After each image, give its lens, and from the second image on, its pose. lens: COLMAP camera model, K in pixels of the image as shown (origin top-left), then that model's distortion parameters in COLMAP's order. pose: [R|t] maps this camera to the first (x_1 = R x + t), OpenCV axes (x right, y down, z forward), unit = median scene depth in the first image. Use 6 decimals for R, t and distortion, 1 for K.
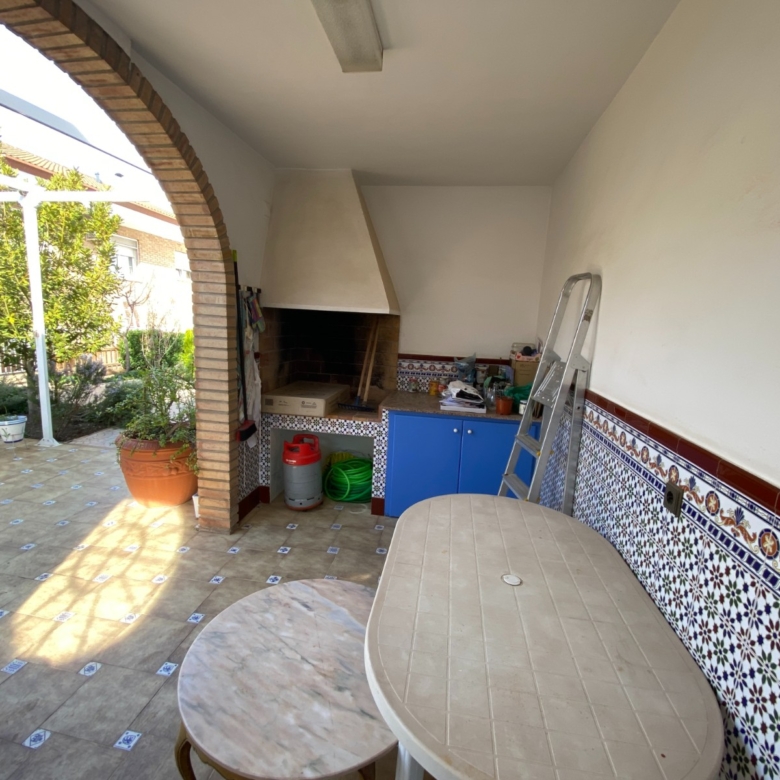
lens RADIAL K [[419.6, 0, 387.4], [0, 419.6, 390.8], [0, 0, 1]] dist [0.022164, -0.022731]
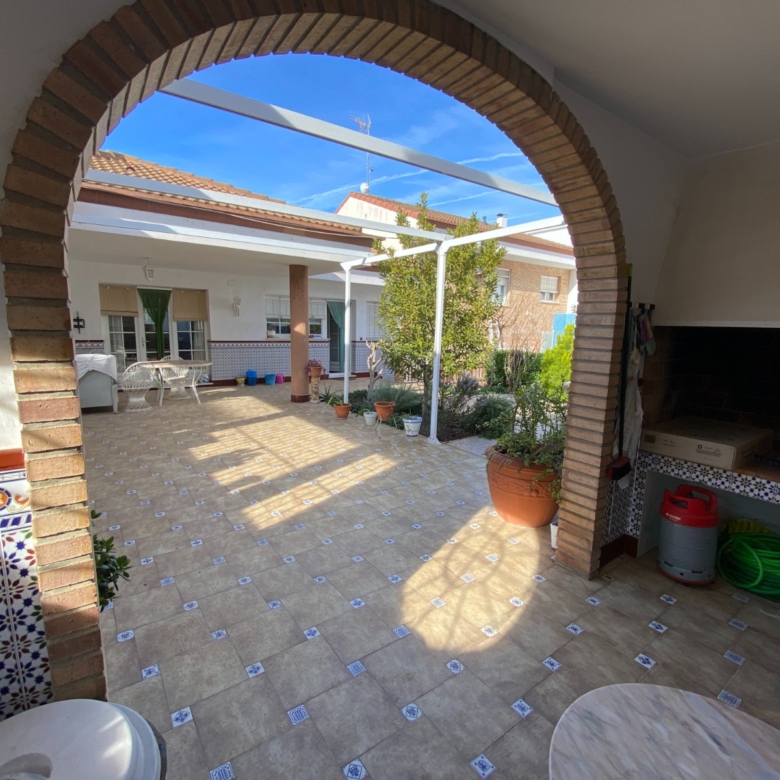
lens RADIAL K [[419.6, 0, 387.7], [0, 419.6, 390.0], [0, 0, 1]] dist [0.022164, -0.022731]
pose [[0.707350, 0.075272, -0.702844, -0.077085], [-0.109181, 0.994016, -0.003425, -0.011131], [0.698381, 0.079160, 0.711335, 0.034016]]
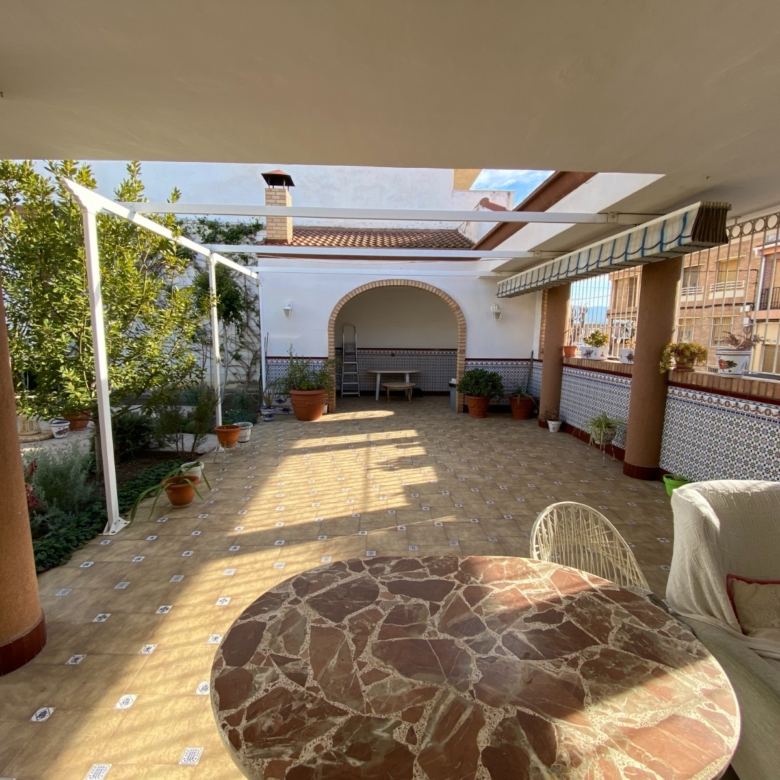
lens RADIAL K [[419.6, 0, 384.3], [0, 419.6, 391.9], [0, 0, 1]] dist [0.022164, -0.022731]
pose [[-0.179726, -0.185869, 0.965997, -3.318344], [0.148911, 0.965531, 0.213485, -0.373709], [-0.972381, 0.182216, -0.145853, 1.091934]]
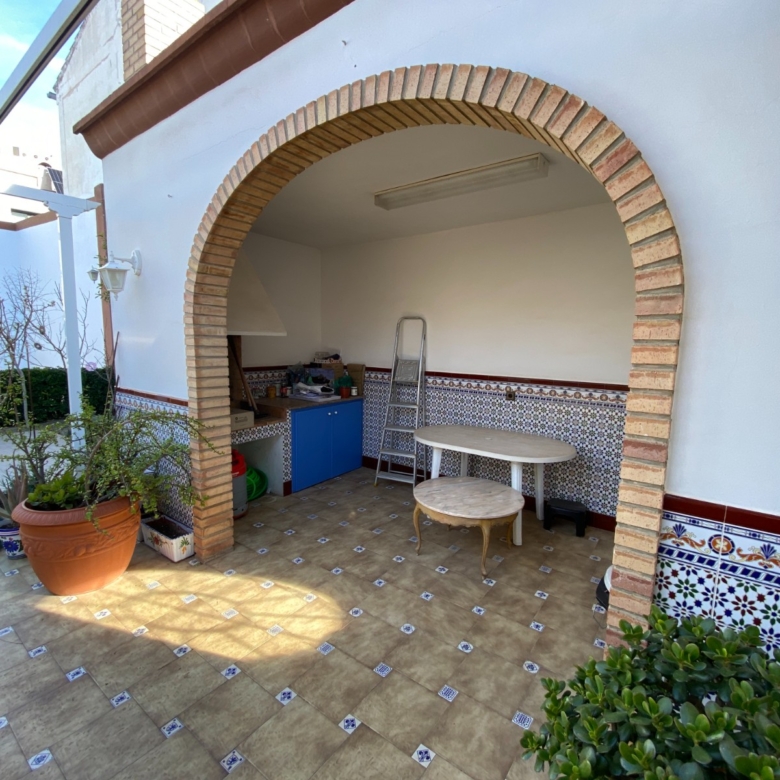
lens RADIAL K [[419.6, 0, 384.7], [0, 419.6, 391.1], [0, 0, 1]] dist [0.022164, -0.022731]
pose [[0.472516, -0.152231, 0.868075, -1.074958], [0.156940, 0.983761, 0.087092, -0.087321], [-0.867236, 0.095083, 0.488733, 0.117342]]
